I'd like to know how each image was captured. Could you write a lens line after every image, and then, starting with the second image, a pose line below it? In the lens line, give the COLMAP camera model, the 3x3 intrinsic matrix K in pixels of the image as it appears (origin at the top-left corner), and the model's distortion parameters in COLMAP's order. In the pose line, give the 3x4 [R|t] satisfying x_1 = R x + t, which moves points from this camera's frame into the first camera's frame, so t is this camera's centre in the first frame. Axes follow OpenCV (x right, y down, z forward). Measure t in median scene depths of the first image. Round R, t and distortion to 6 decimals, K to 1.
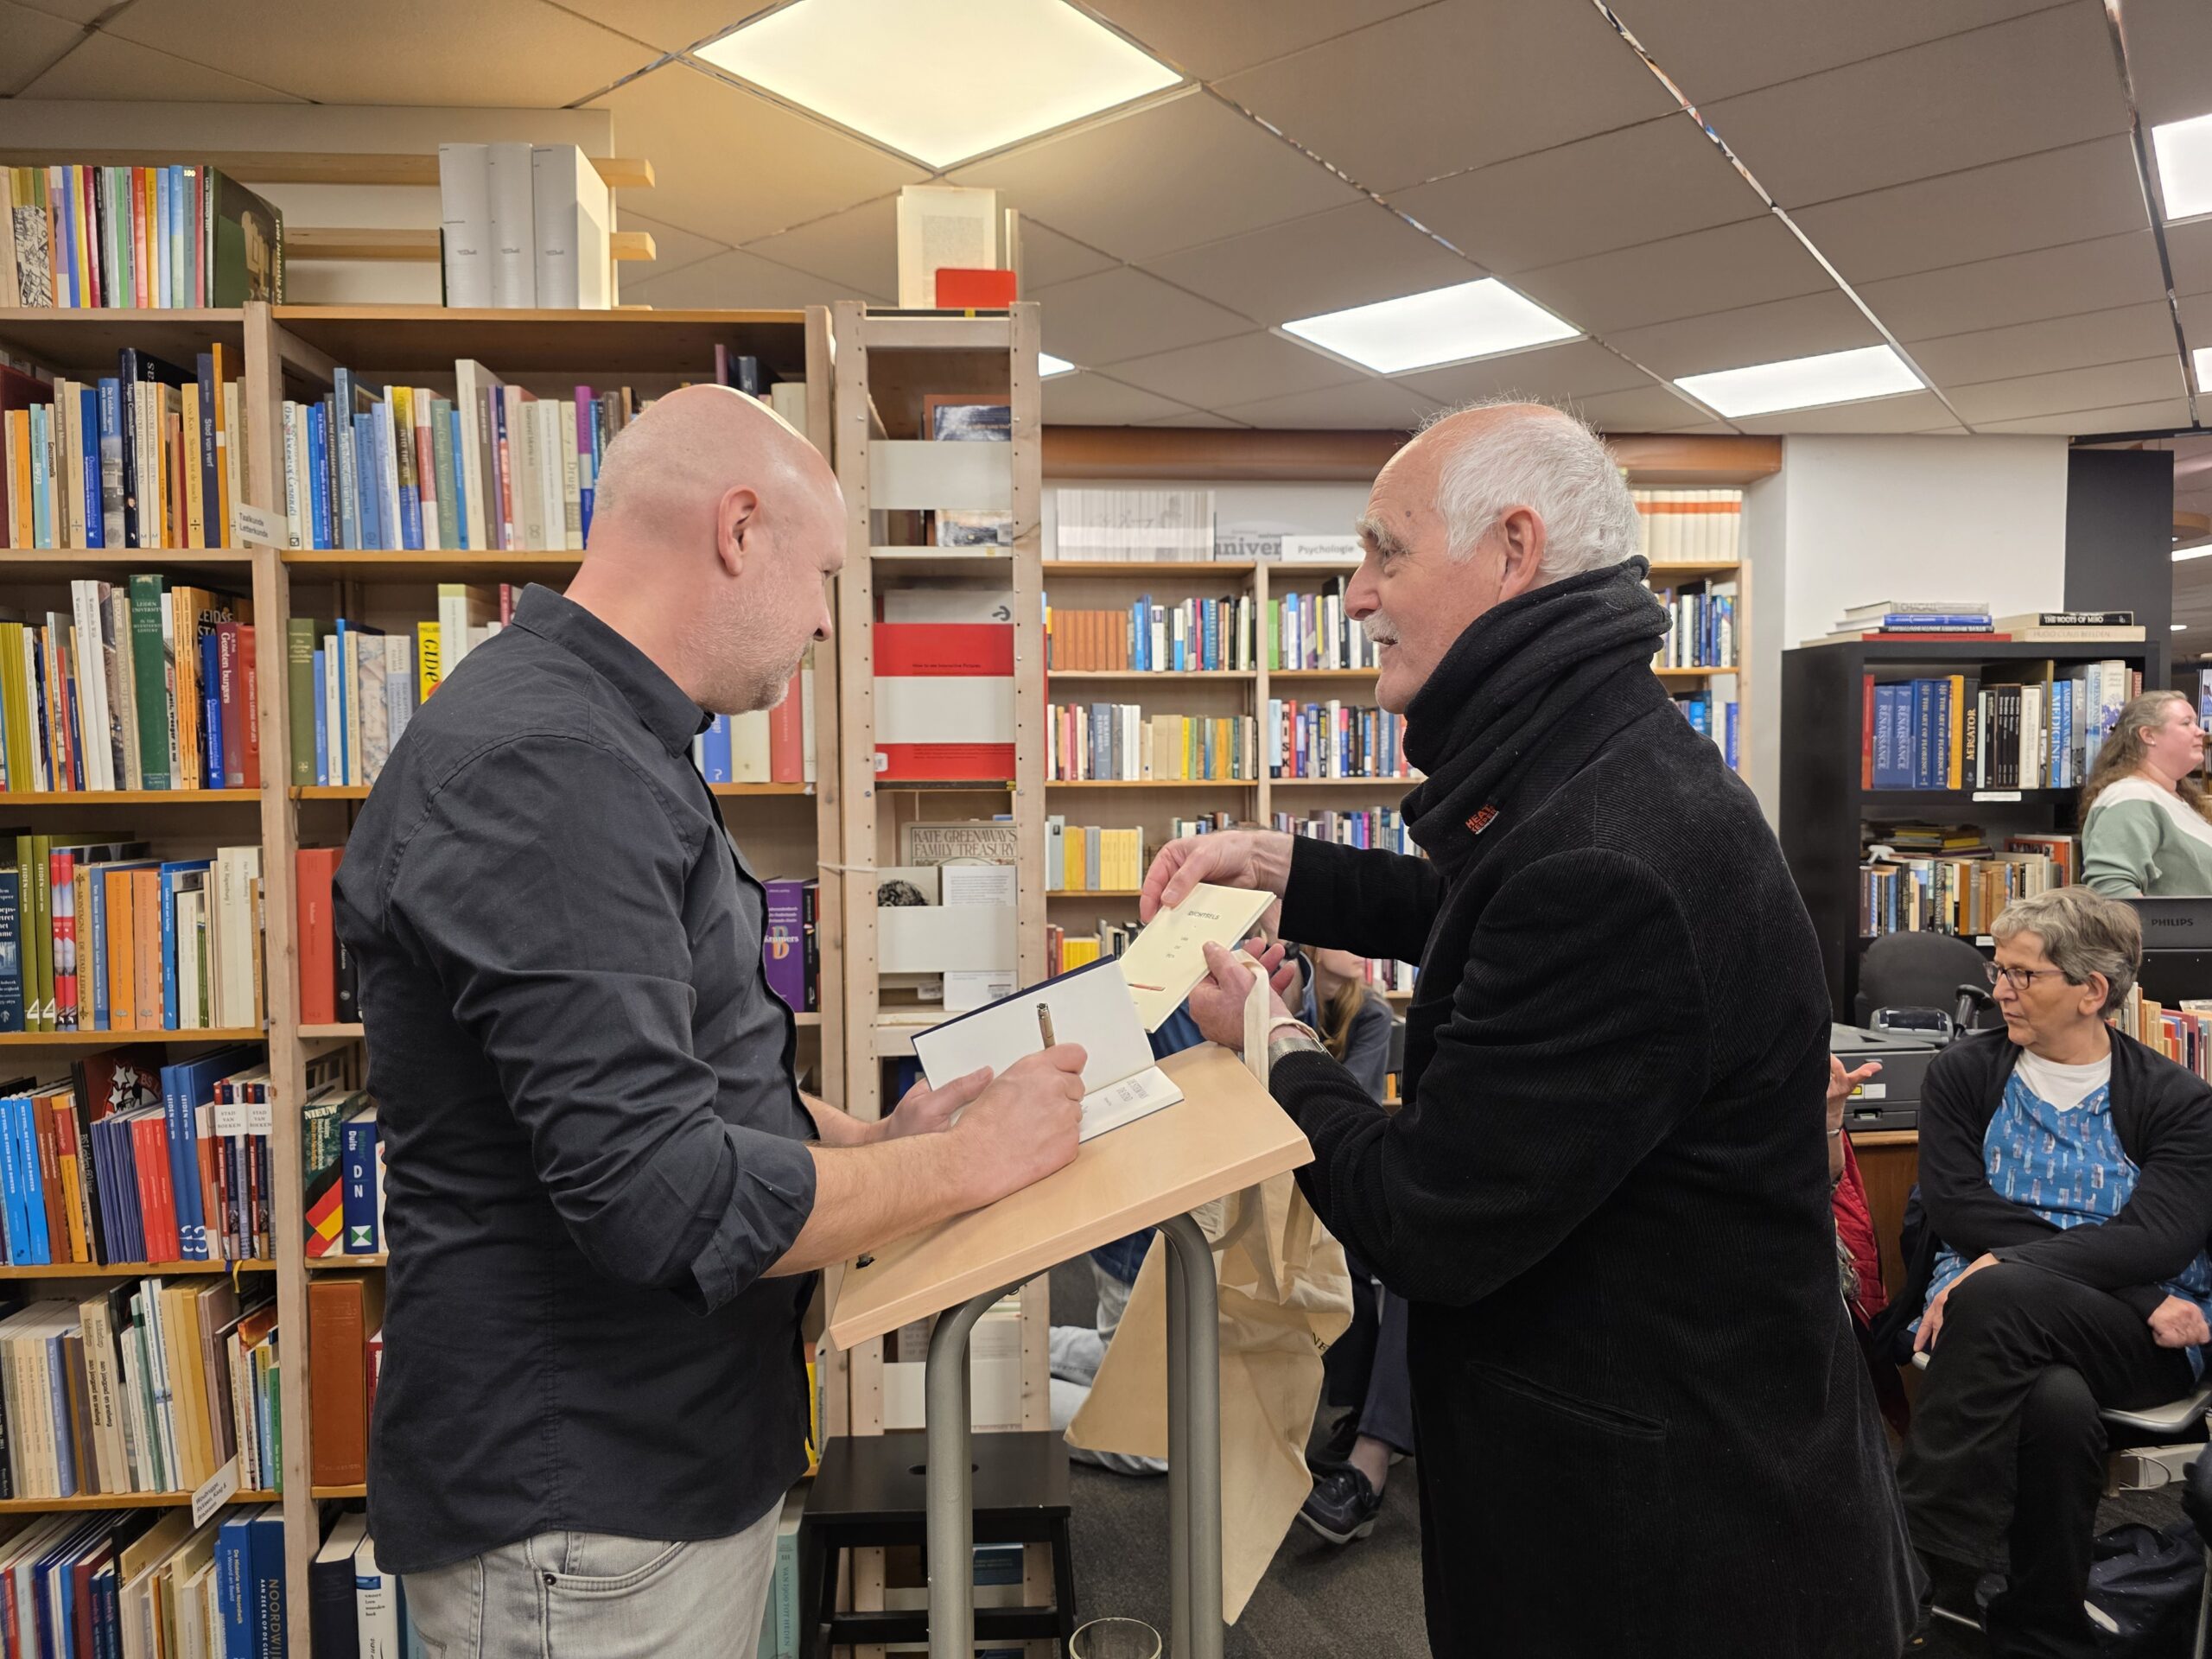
lens RADIAL K [[1501.1, 0, 1099.2], [0, 1501.1, 839.3], [0, 0, 1]] dist [0.028886, -0.024968]
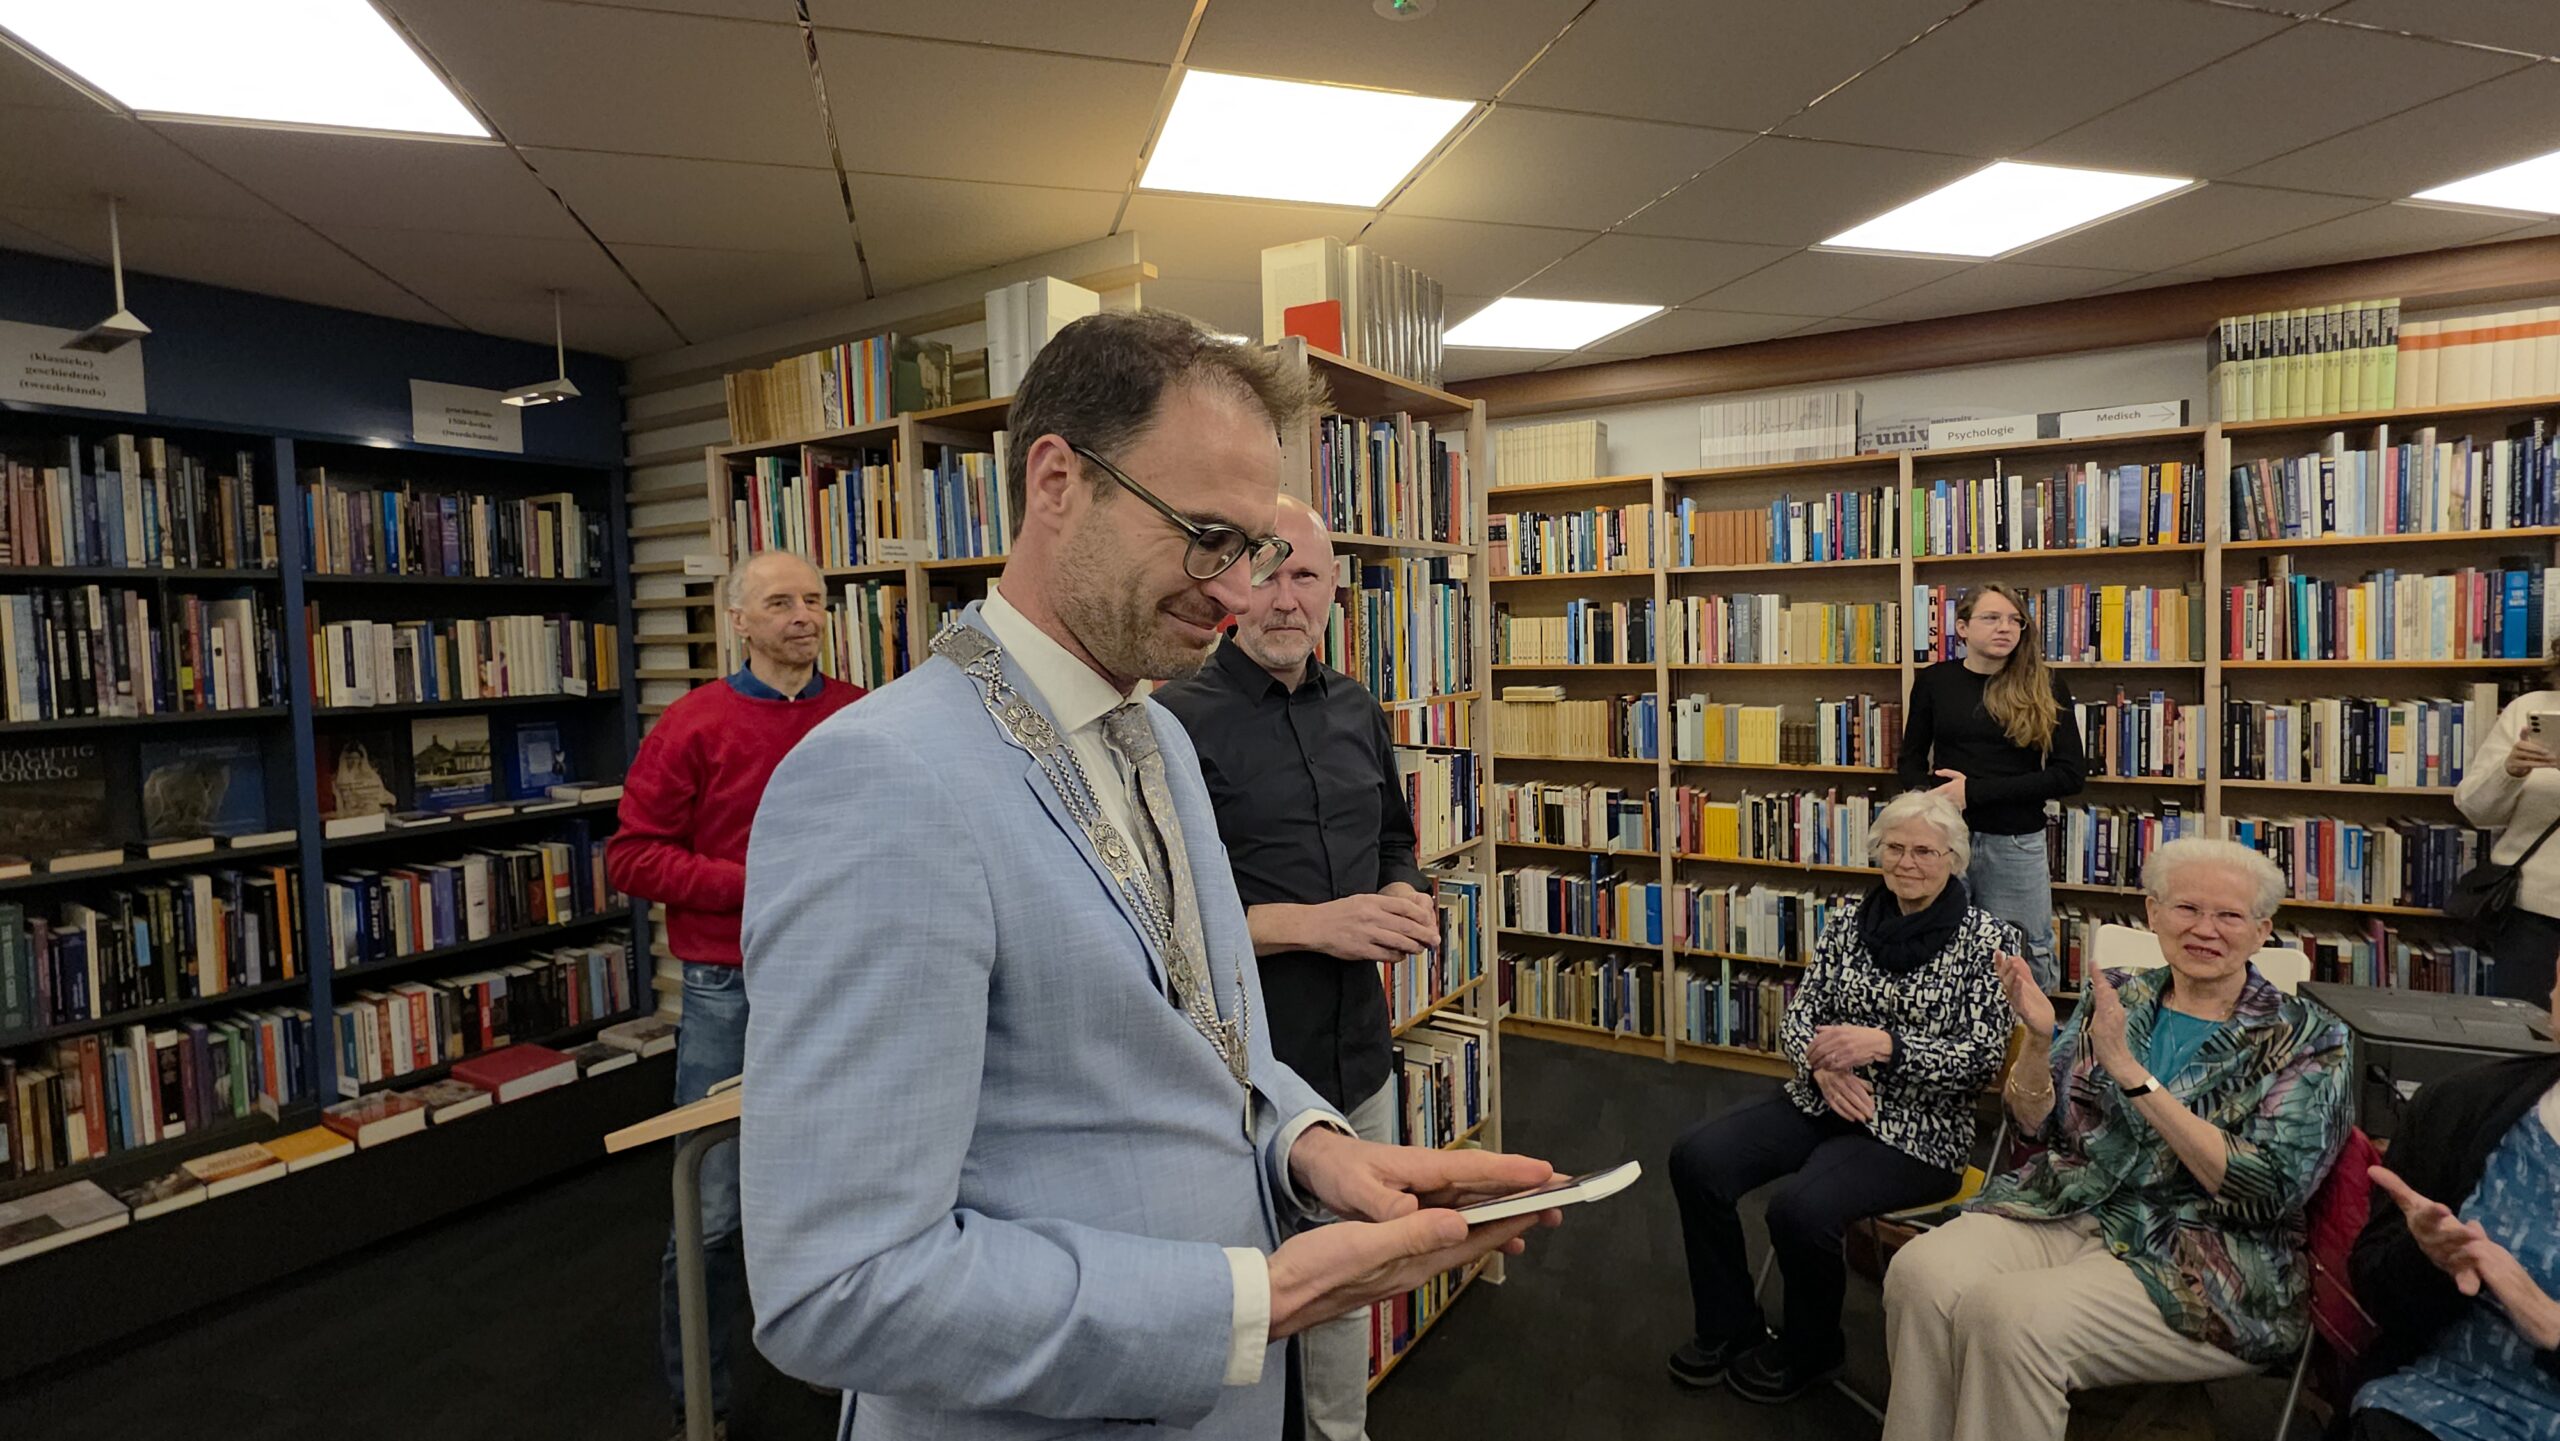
lens RADIAL K [[1174.5, 0, 1285.5], [0, 1174.5, 689.1], [0, 0, 1]] dist [0.008724, -0.004935]
pose [[0.804761, 0.020492, -0.593245, 0.508007], [-0.006286, 0.999642, 0.026003, -0.083244], [0.593565, -0.017198, 0.804602, 0.196231]]
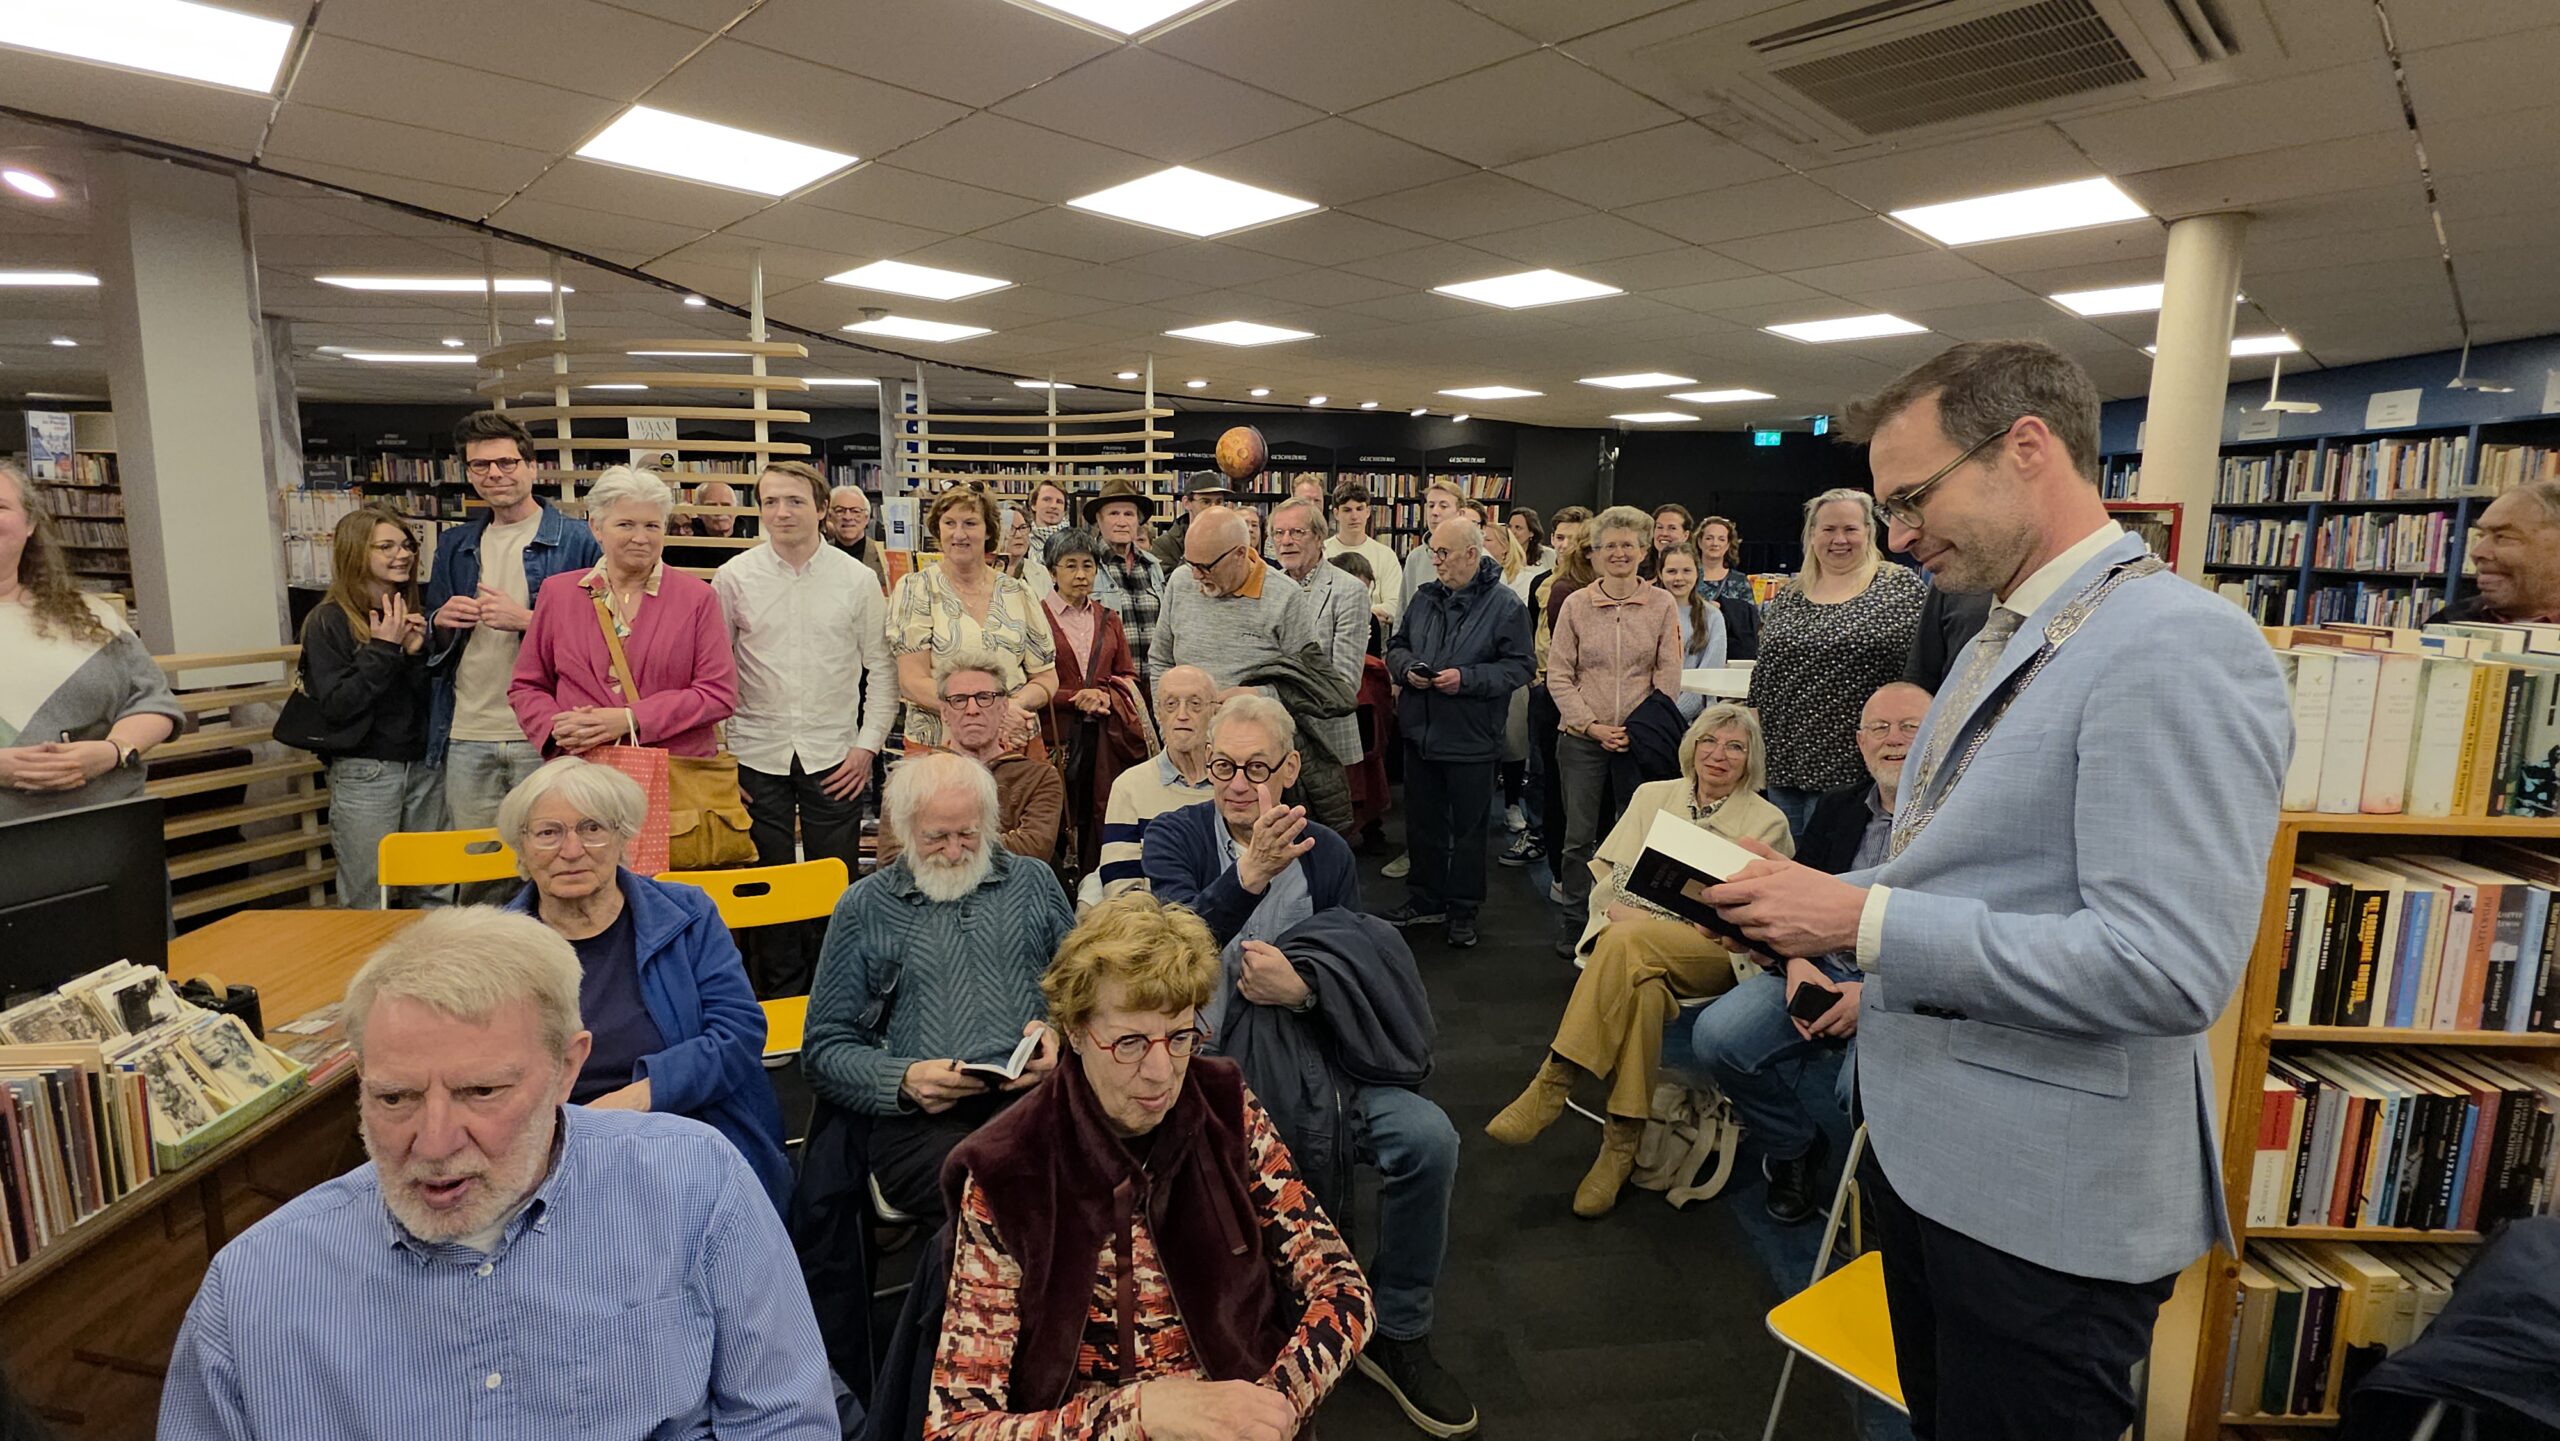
lens RADIAL K [[1174.5, 0, 1290.6], [0, 1174.5, 688.0], [0, 0, 1]] dist [0.008724, -0.004935]
pose [[0.138496, -0.125282, 0.982407, 0.496910], [0.014958, 0.992118, 0.124412, -0.106579], [-0.990250, -0.002536, 0.139279, 0.606474]]
